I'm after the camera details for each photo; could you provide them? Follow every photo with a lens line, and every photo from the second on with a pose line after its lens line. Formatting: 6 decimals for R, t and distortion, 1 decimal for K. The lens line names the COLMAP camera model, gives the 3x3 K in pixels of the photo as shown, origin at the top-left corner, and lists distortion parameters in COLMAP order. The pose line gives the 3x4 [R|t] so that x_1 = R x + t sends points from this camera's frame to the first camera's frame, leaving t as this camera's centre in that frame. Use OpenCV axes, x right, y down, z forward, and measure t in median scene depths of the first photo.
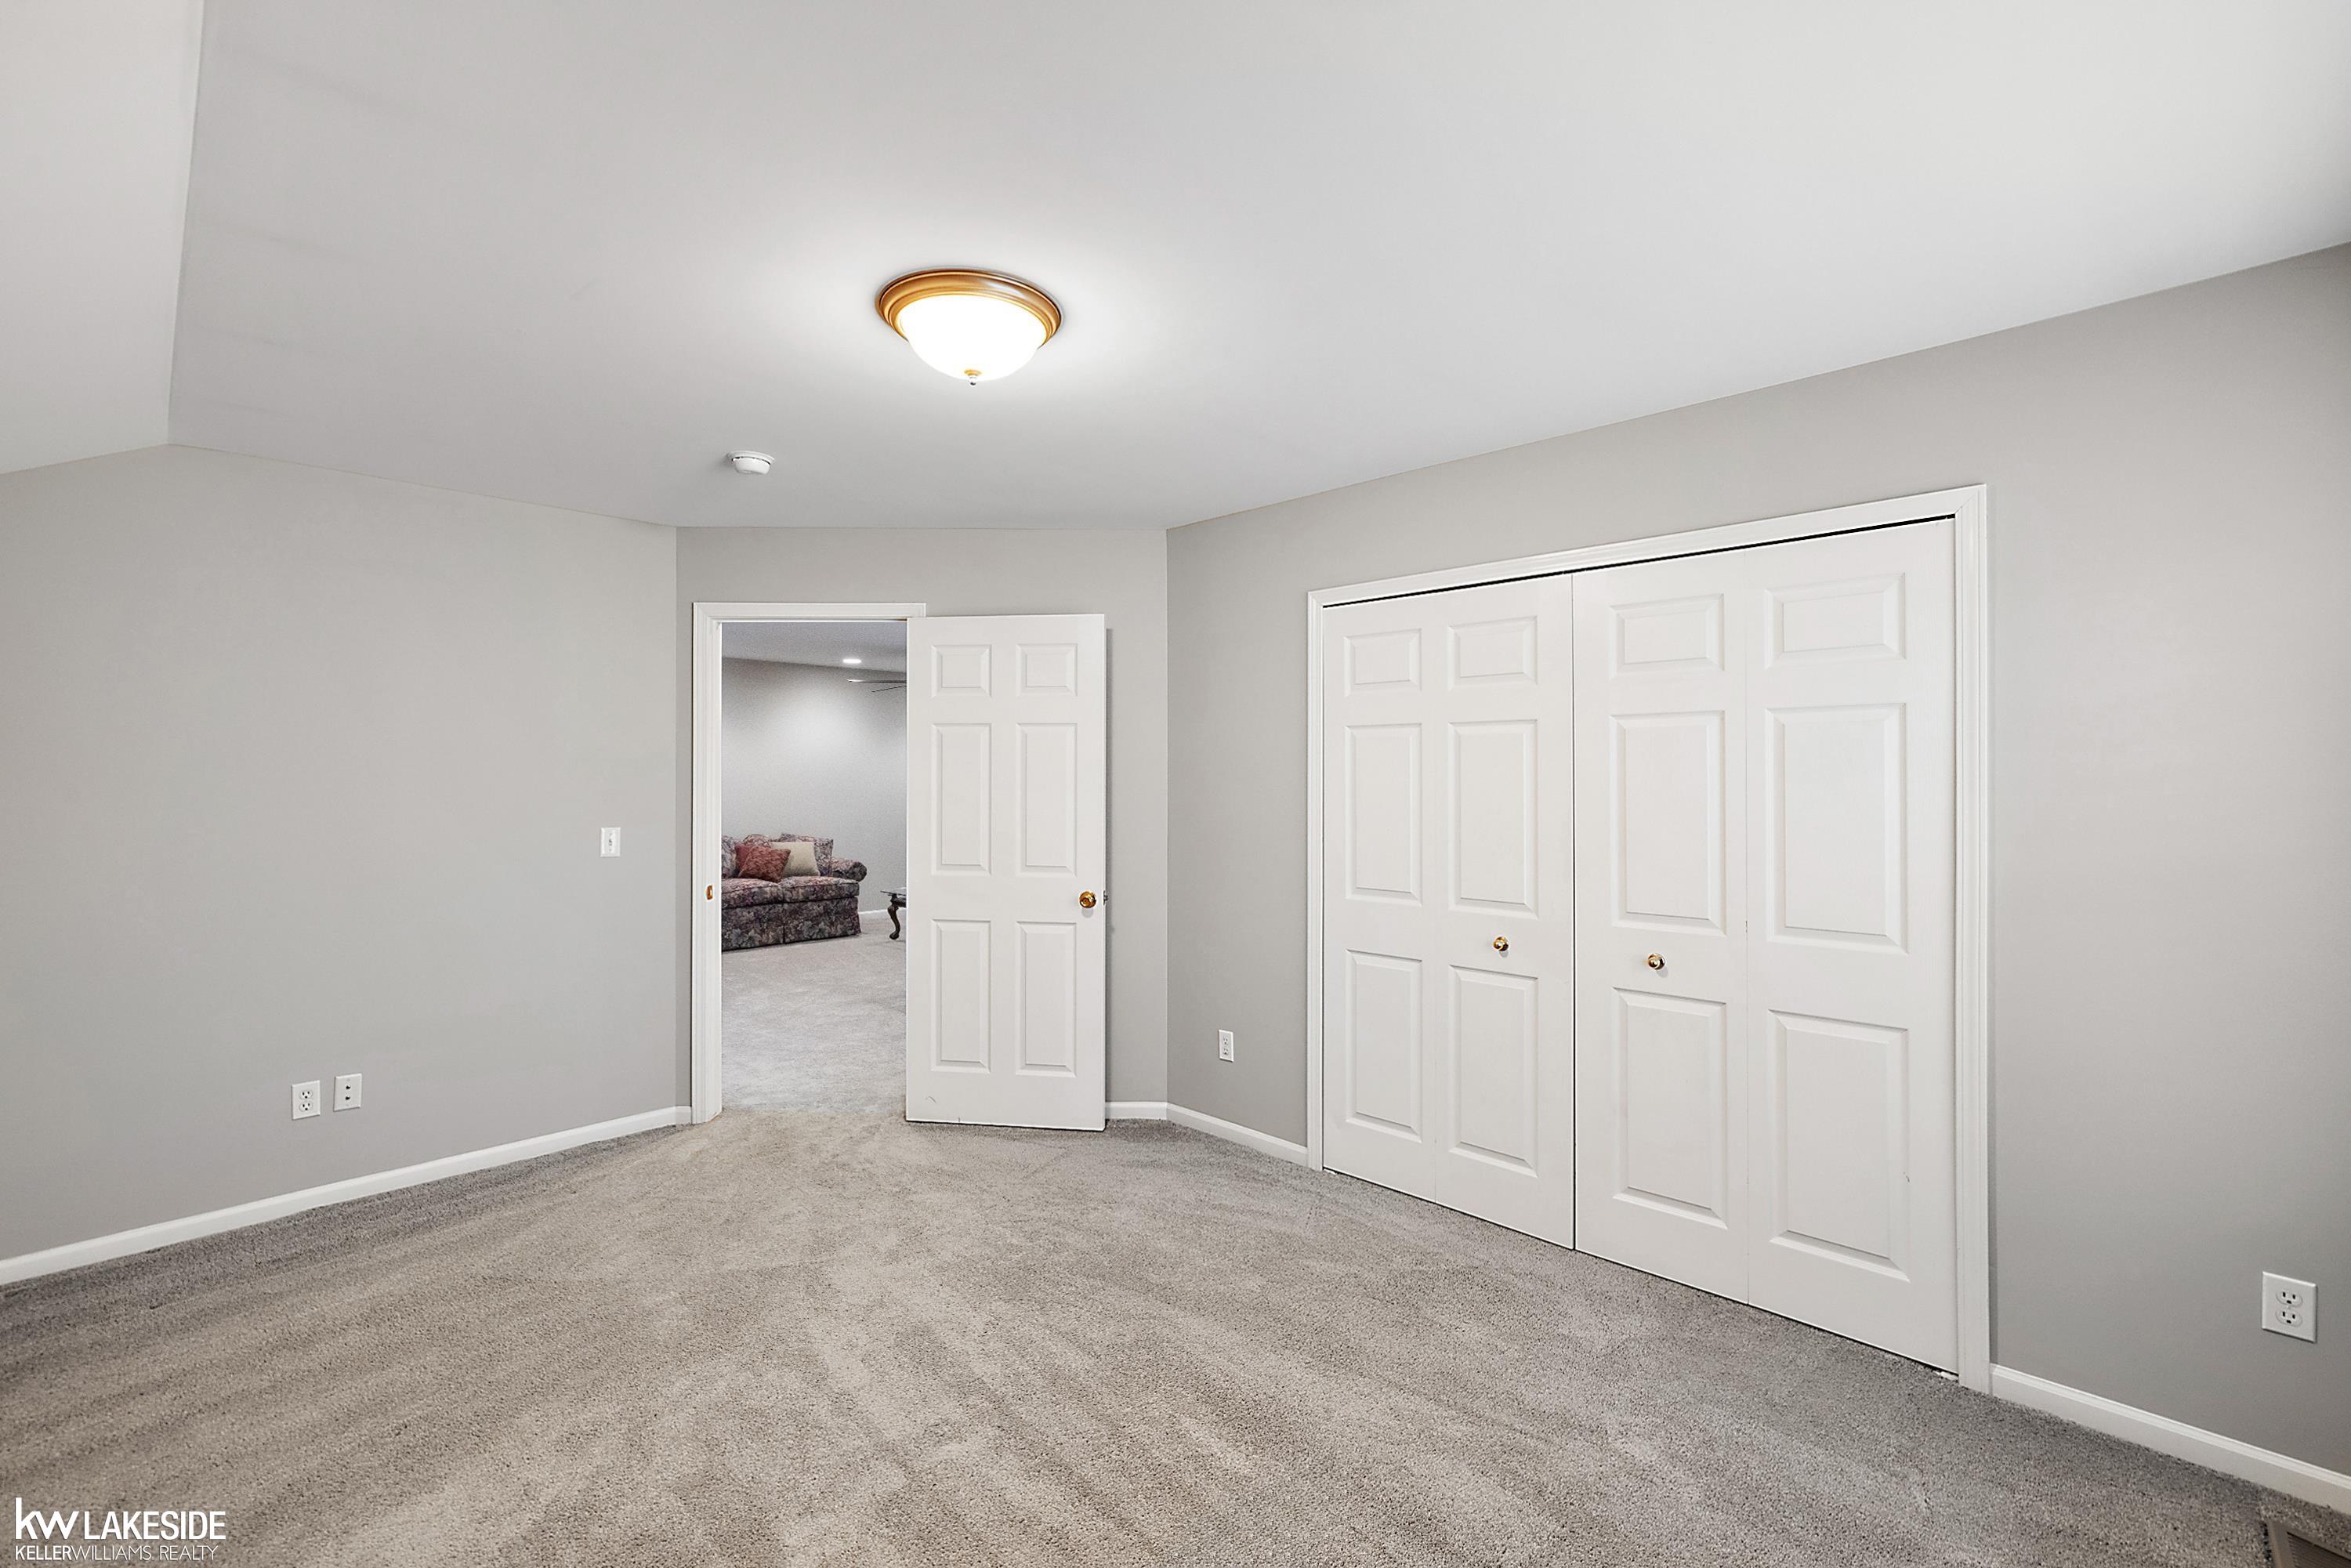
lens RADIAL K [[989.5, 0, 1174.5], [0, 989.5, 784.5], [0, 0, 1]] dist [-0.000753, 0.000981]
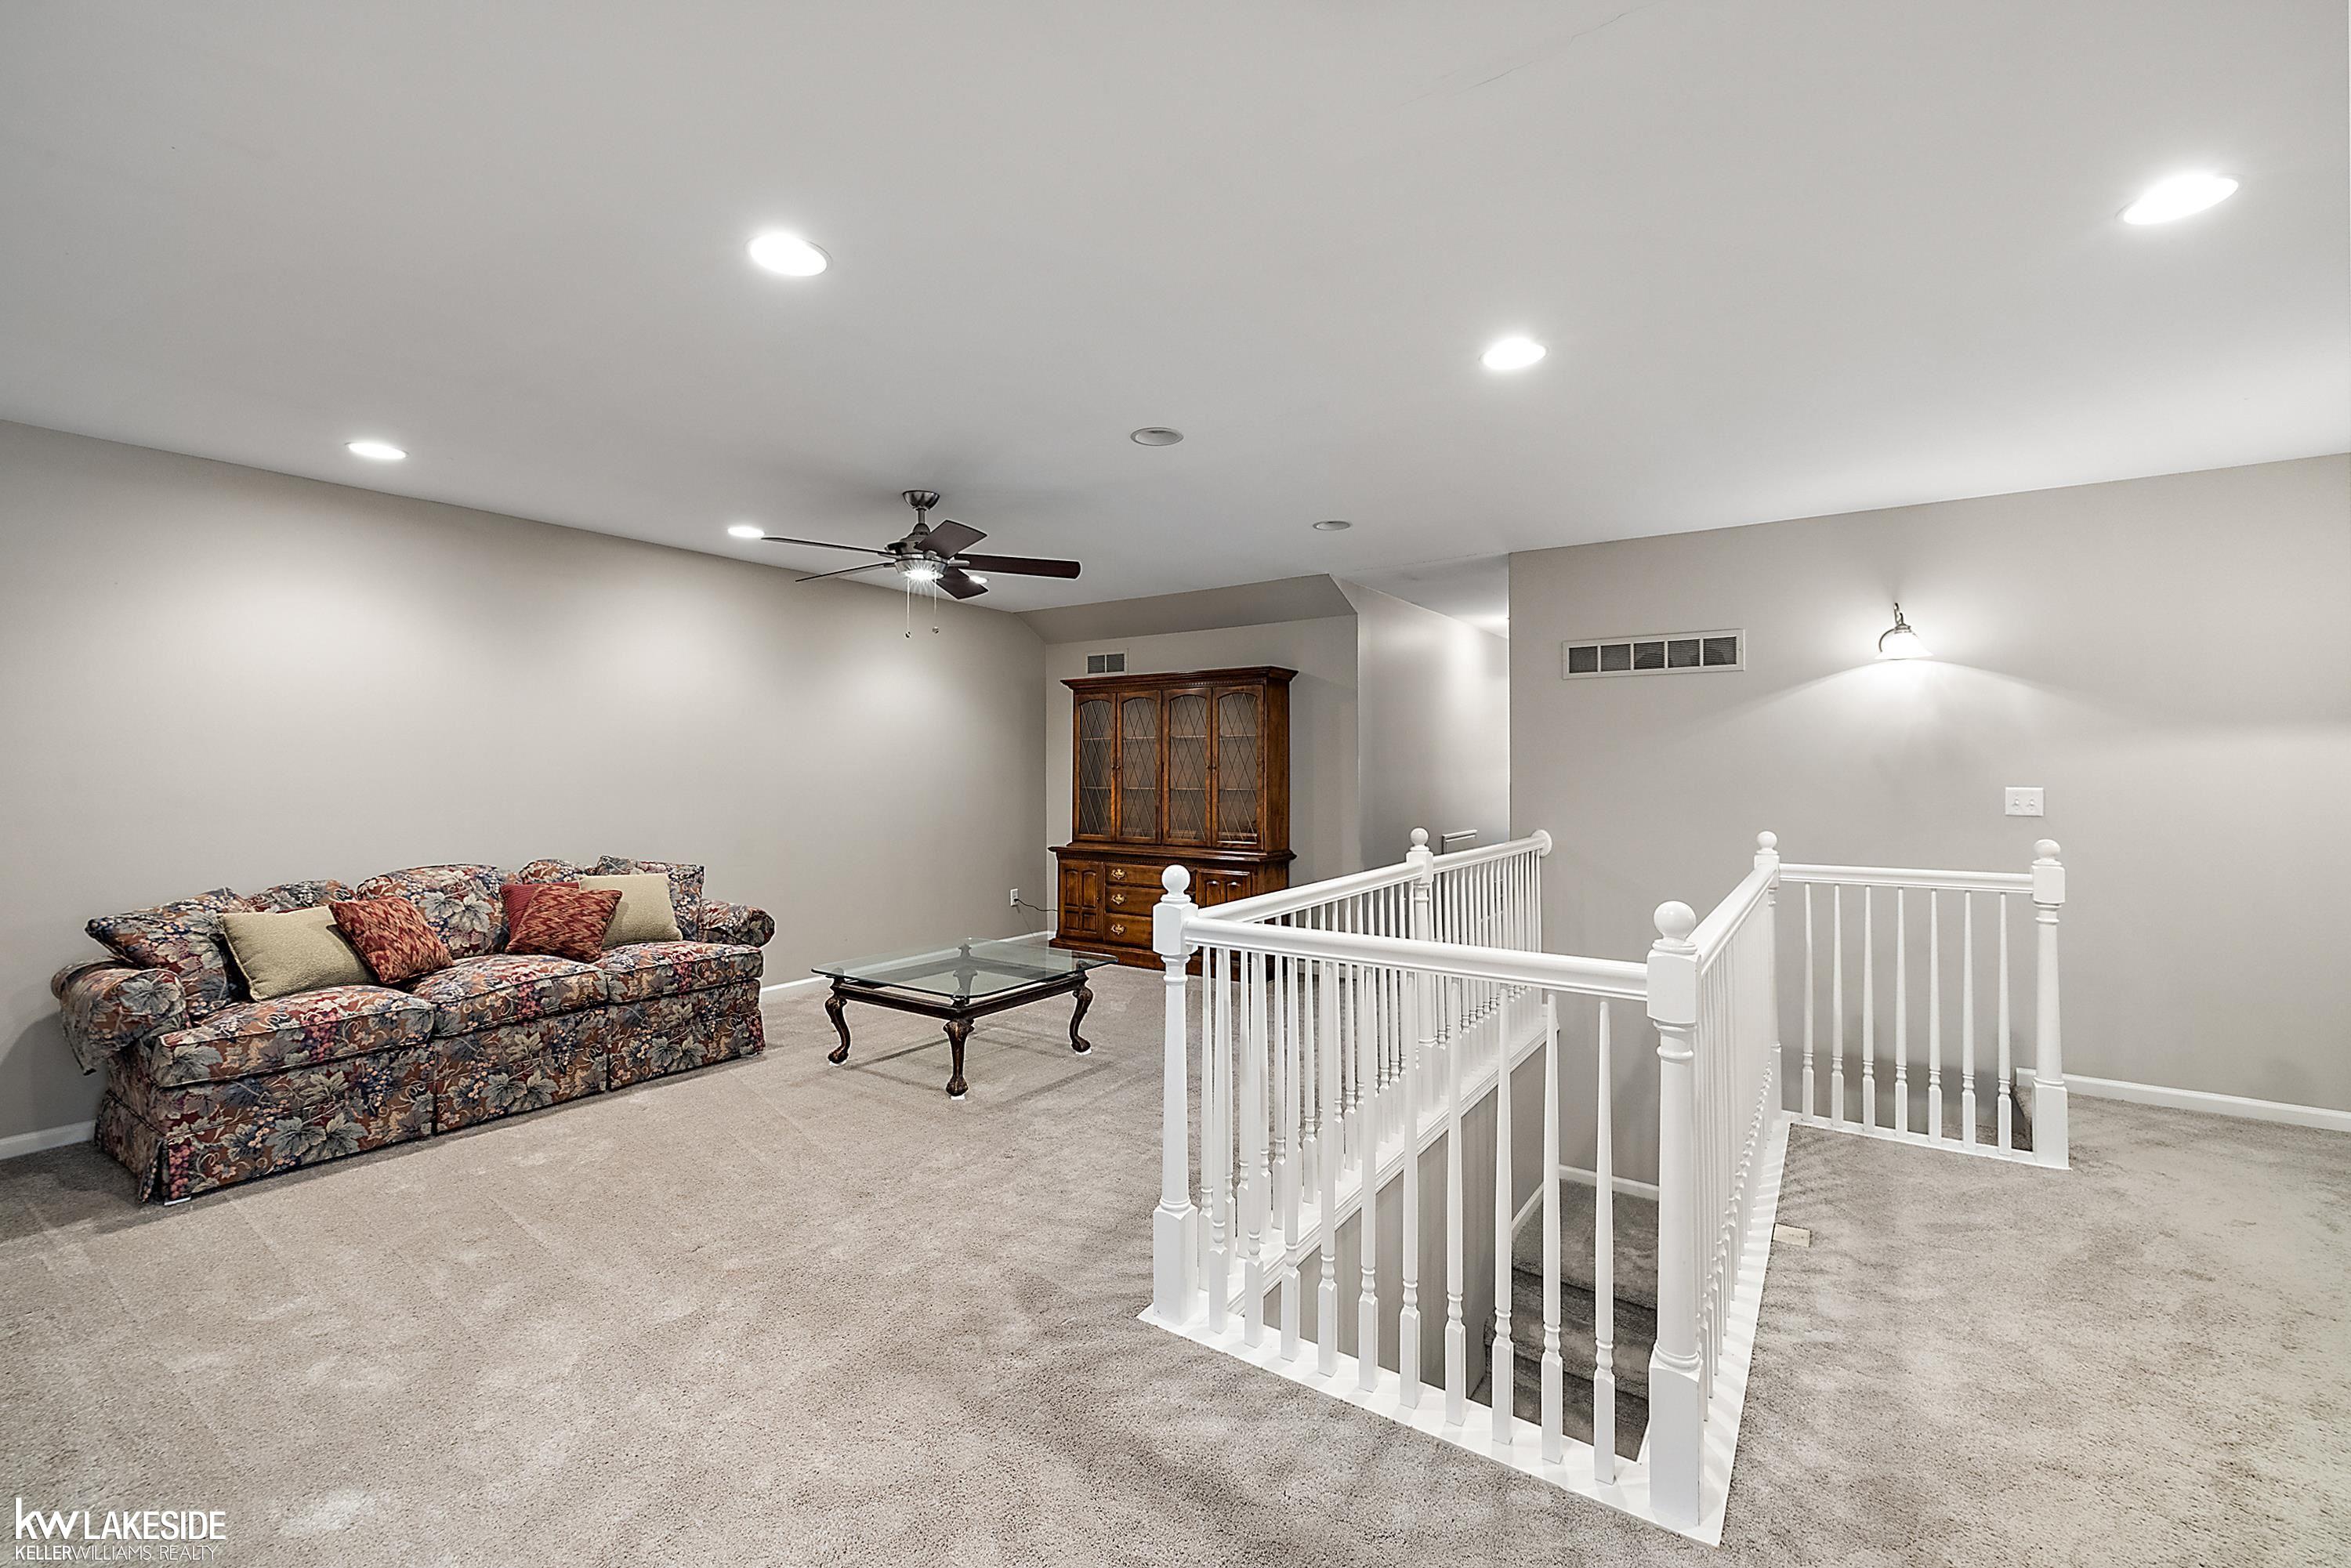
lens RADIAL K [[989.5, 0, 1172.8], [0, 989.5, 767.6], [0, 0, 1]] dist [-0.000753, 0.000981]
pose [[0.986822, 0.003233, 0.161778, -0.195954], [-0.001605, 0.999947, -0.010197, 0.007989], [-0.161802, 0.009803, 0.986775, 0.464562]]
